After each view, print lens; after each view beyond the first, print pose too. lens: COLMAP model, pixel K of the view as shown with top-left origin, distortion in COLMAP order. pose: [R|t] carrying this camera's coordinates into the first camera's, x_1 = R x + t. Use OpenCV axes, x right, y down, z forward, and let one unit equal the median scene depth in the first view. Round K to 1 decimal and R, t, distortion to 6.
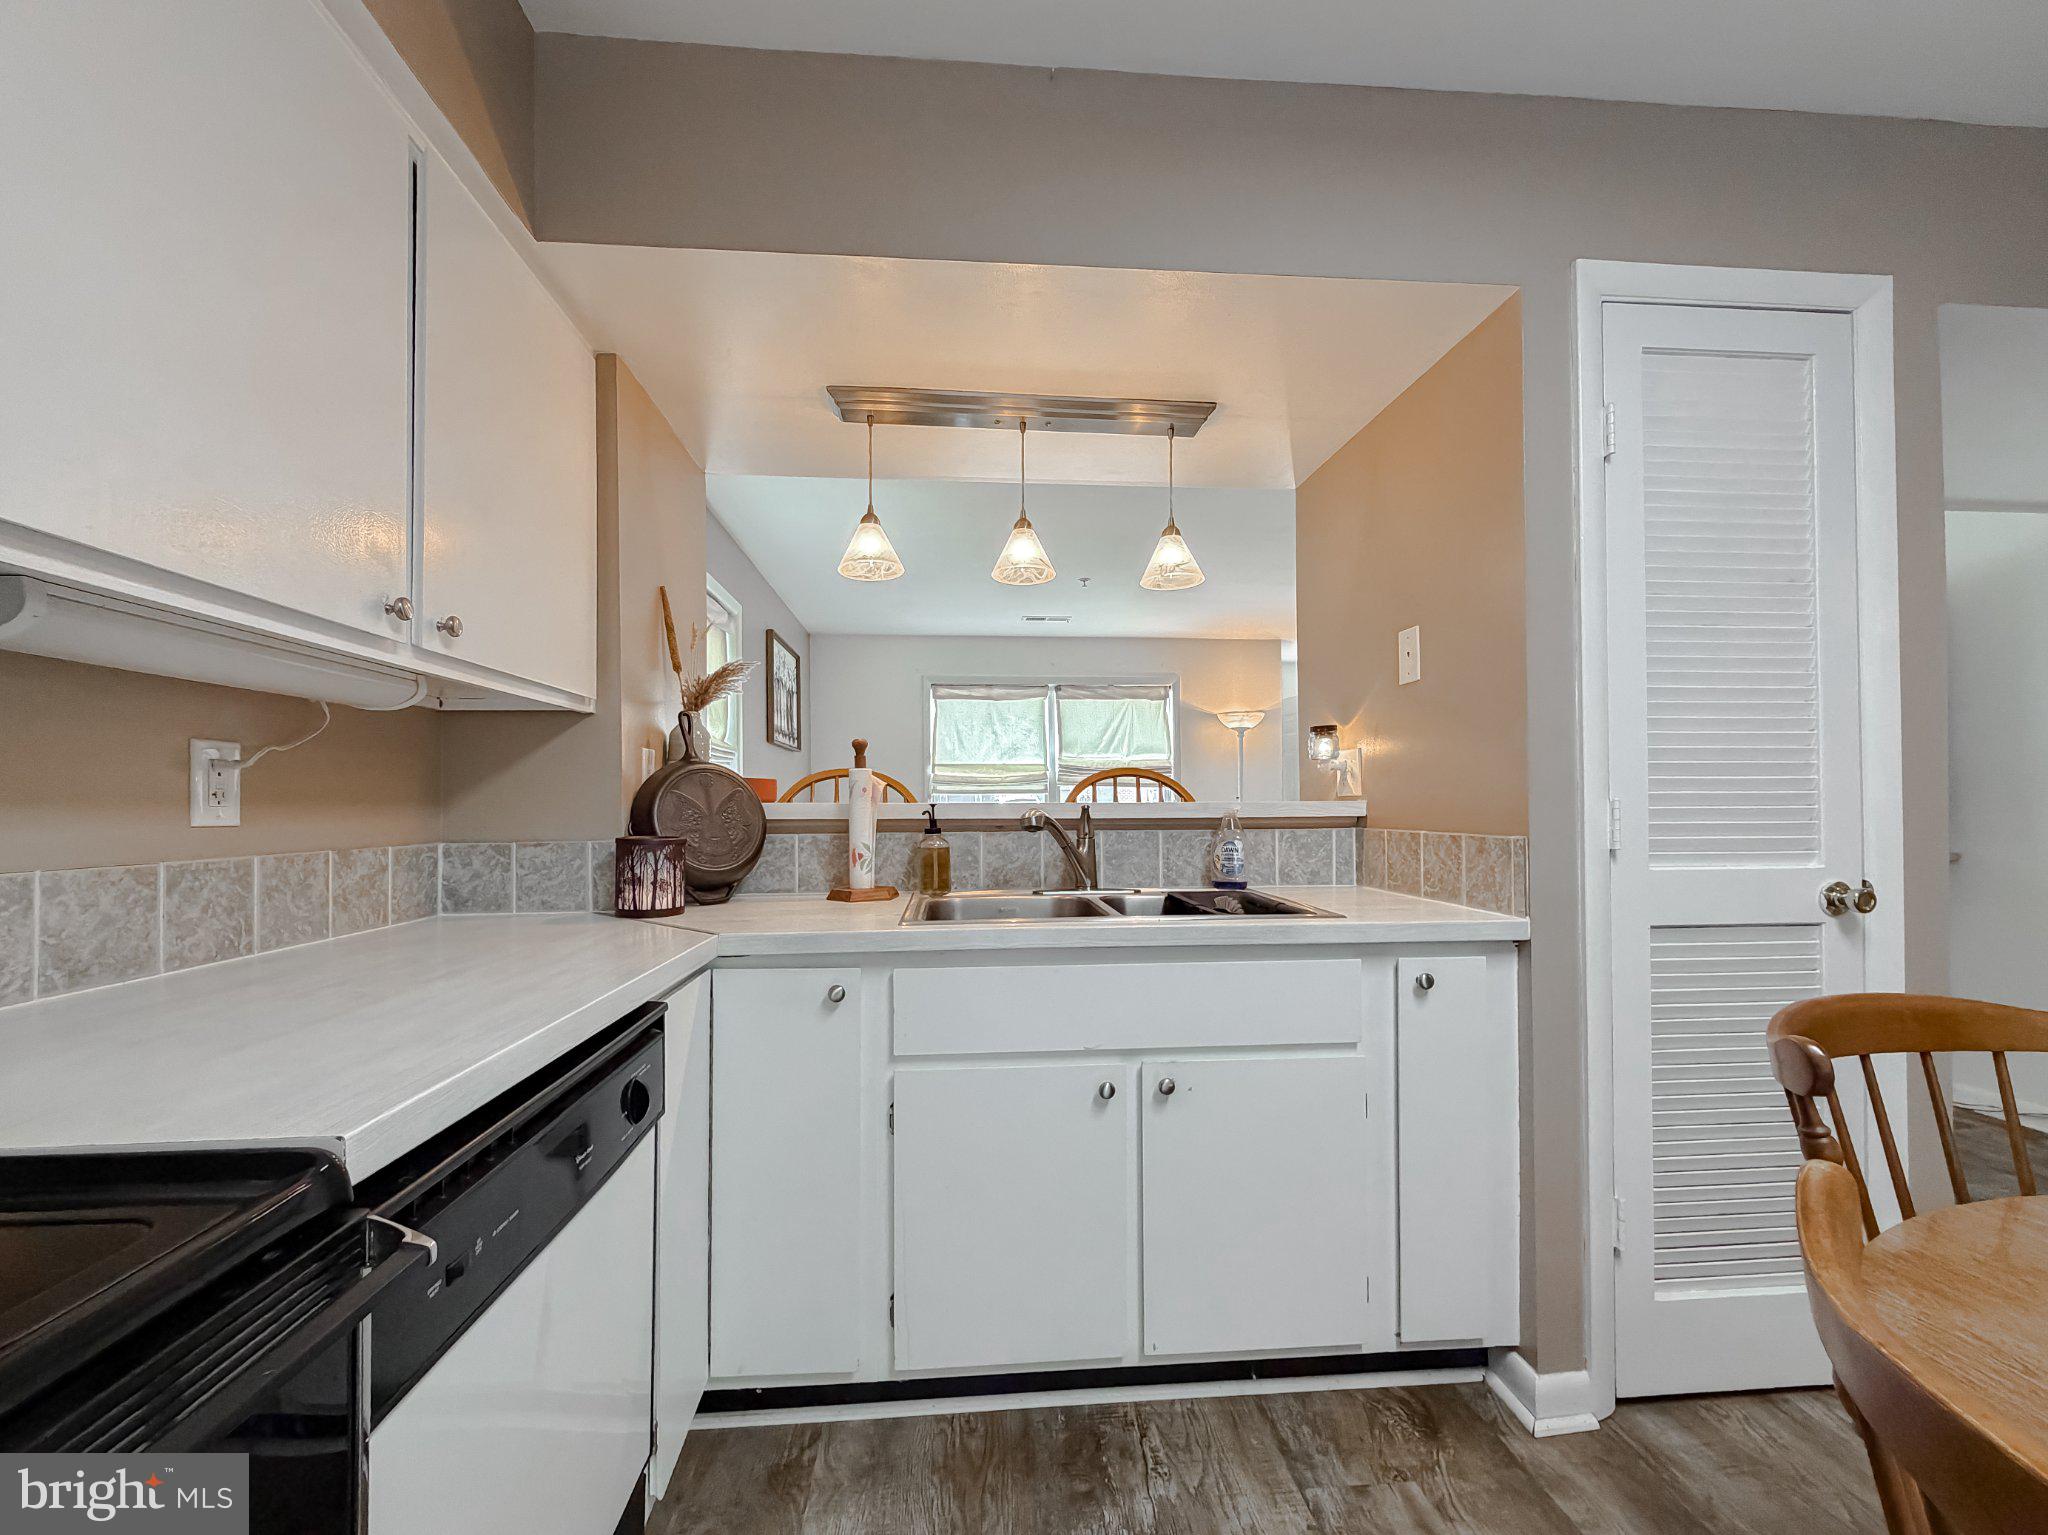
lens RADIAL K [[831.8, 0, 1009.8], [0, 831.8, 796.6], [0, 0, 1]] dist [-0.003395, 0.000926]
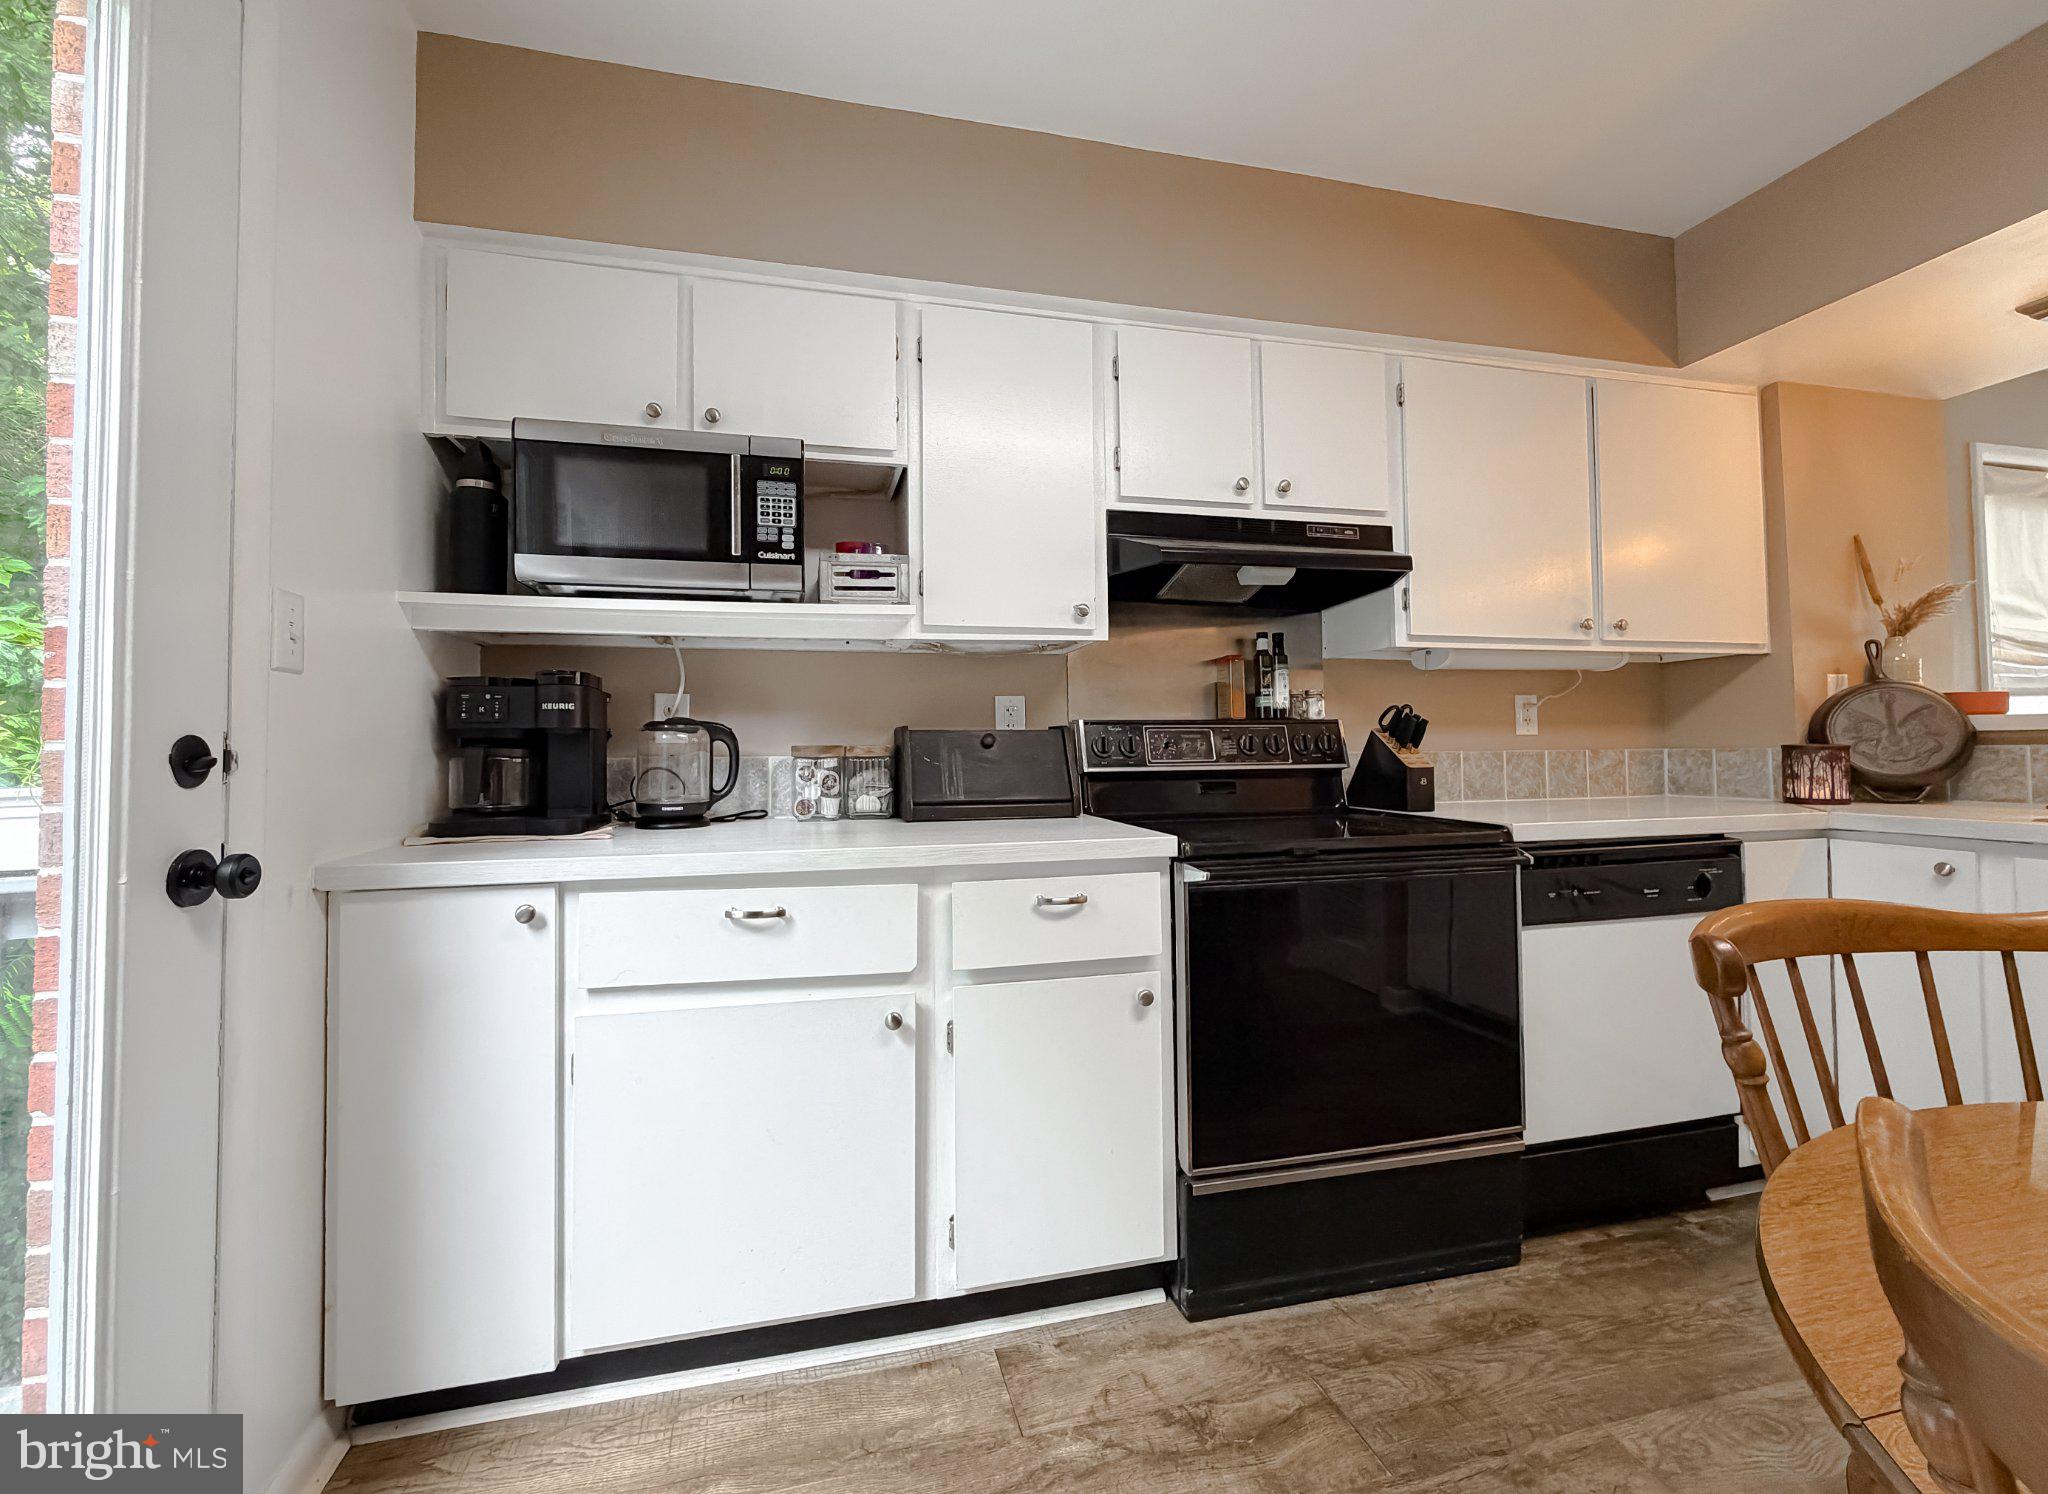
lens RADIAL K [[843.7, 0, 1004.2], [0, 843.7, 727.2], [0, 0, 1]] dist [0.001023, 0.000107]
pose [[0.152392, -0.021947, -0.988076, 0.738207], [0.022646, 0.999568, -0.018709, 0.019240], [0.988061, -0.019525, 0.152823, -0.493988]]
